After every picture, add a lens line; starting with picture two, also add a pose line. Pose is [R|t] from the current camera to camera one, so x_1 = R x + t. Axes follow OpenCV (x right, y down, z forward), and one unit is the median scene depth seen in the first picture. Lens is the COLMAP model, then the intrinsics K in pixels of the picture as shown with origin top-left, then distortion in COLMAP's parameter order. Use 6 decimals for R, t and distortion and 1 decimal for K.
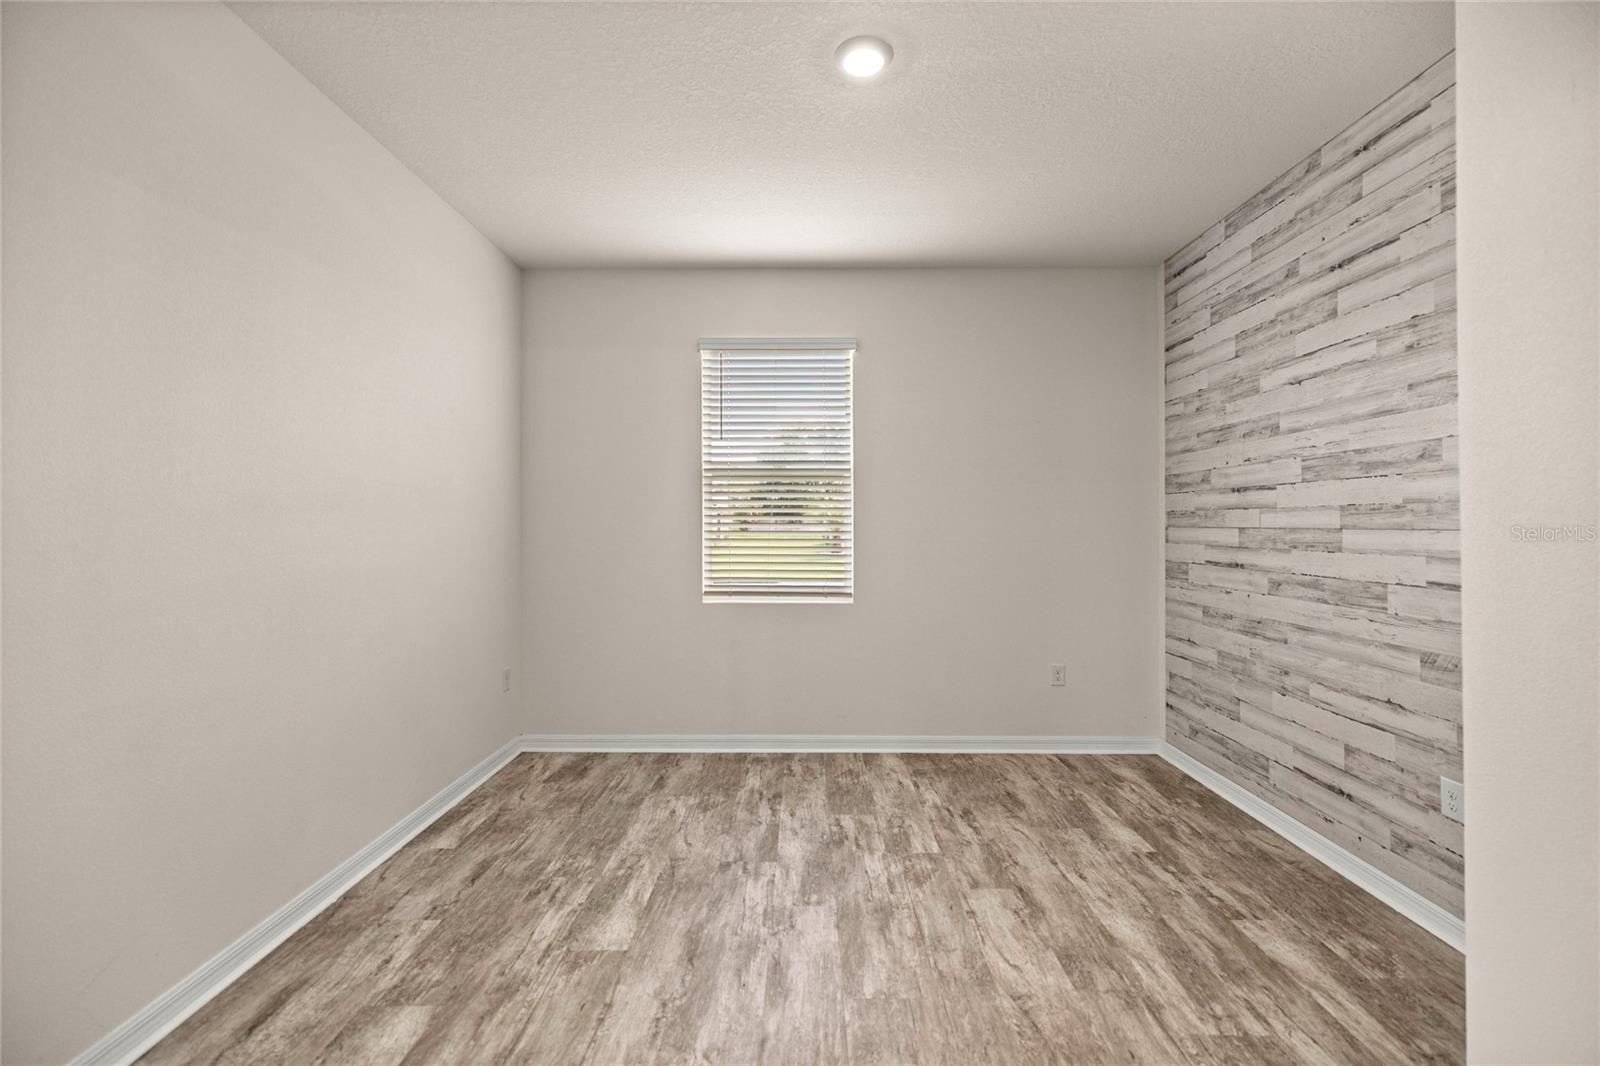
lens RADIAL K [[682.3, 0, 800.0], [0, 682.3, 533.0], [0, 0, 1]] dist [0.002194, 0.000207]
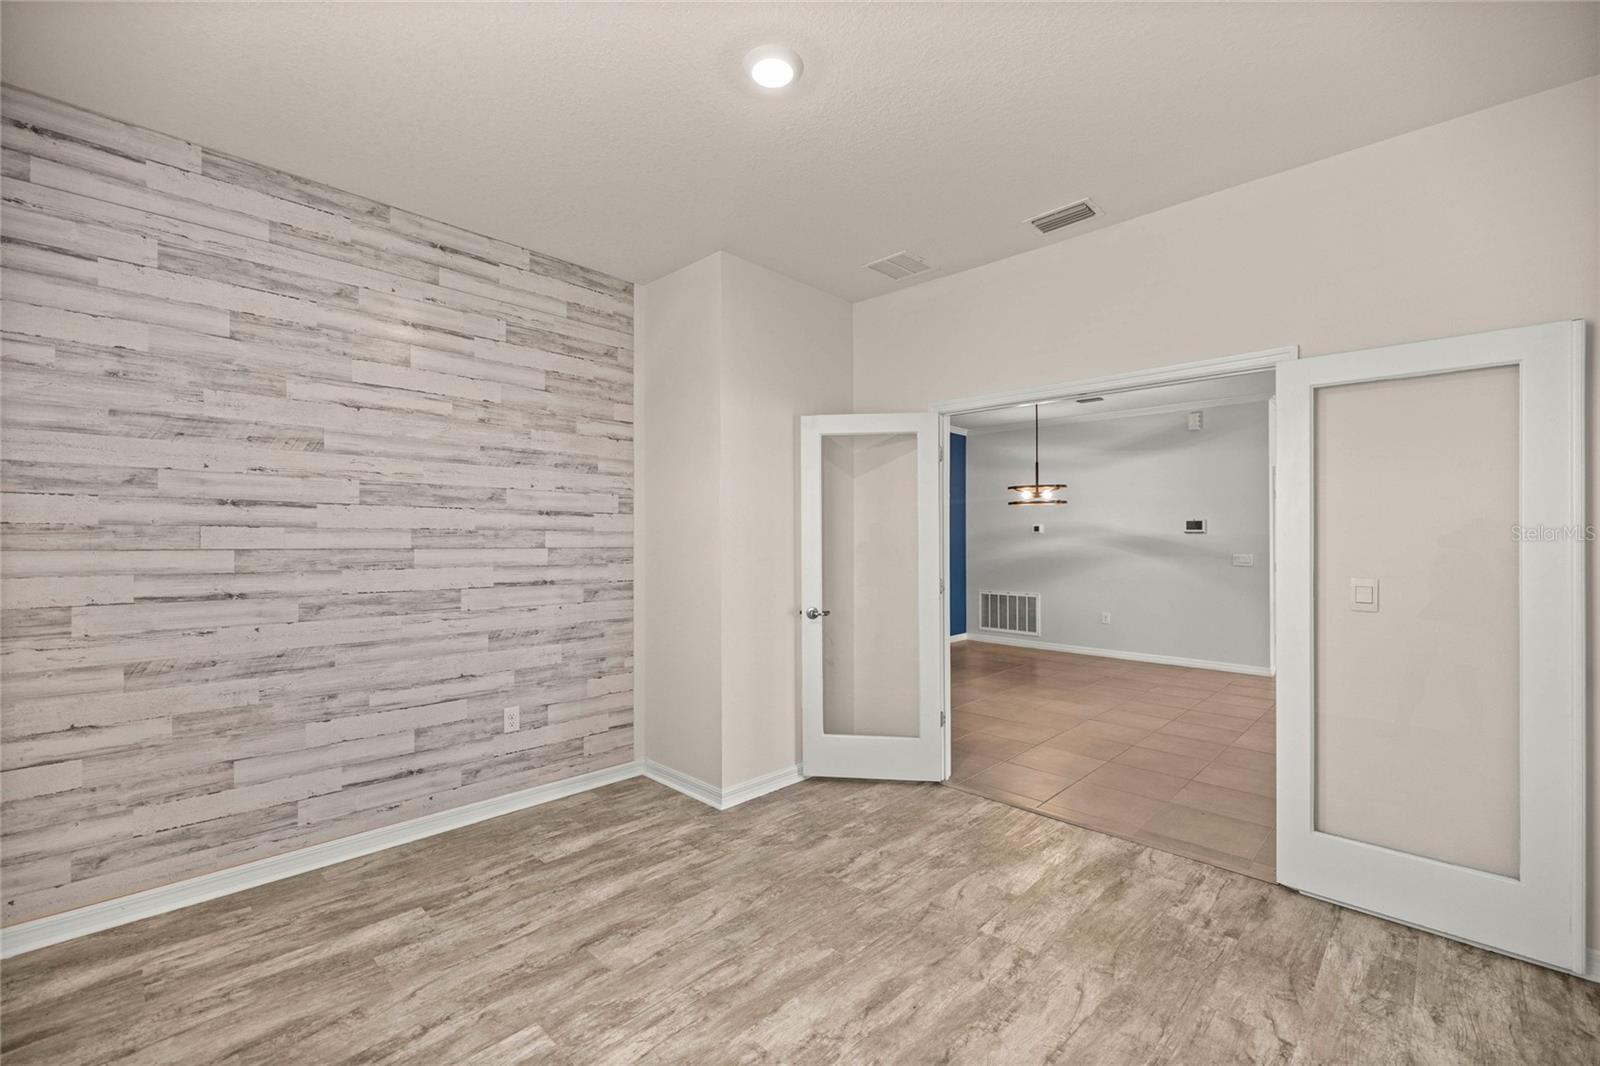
lens RADIAL K [[668.8, 0, 792.8], [0, 668.8, 529.5], [0, 0, 1]] dist [0.000162, -0.000014]
pose [[-0.719183, 0.002007, 0.694818, -0.470490], [0.001082, 0.999998, -0.001769, -0.035512], [-0.694820, -0.000521, -0.719184, 1.343360]]
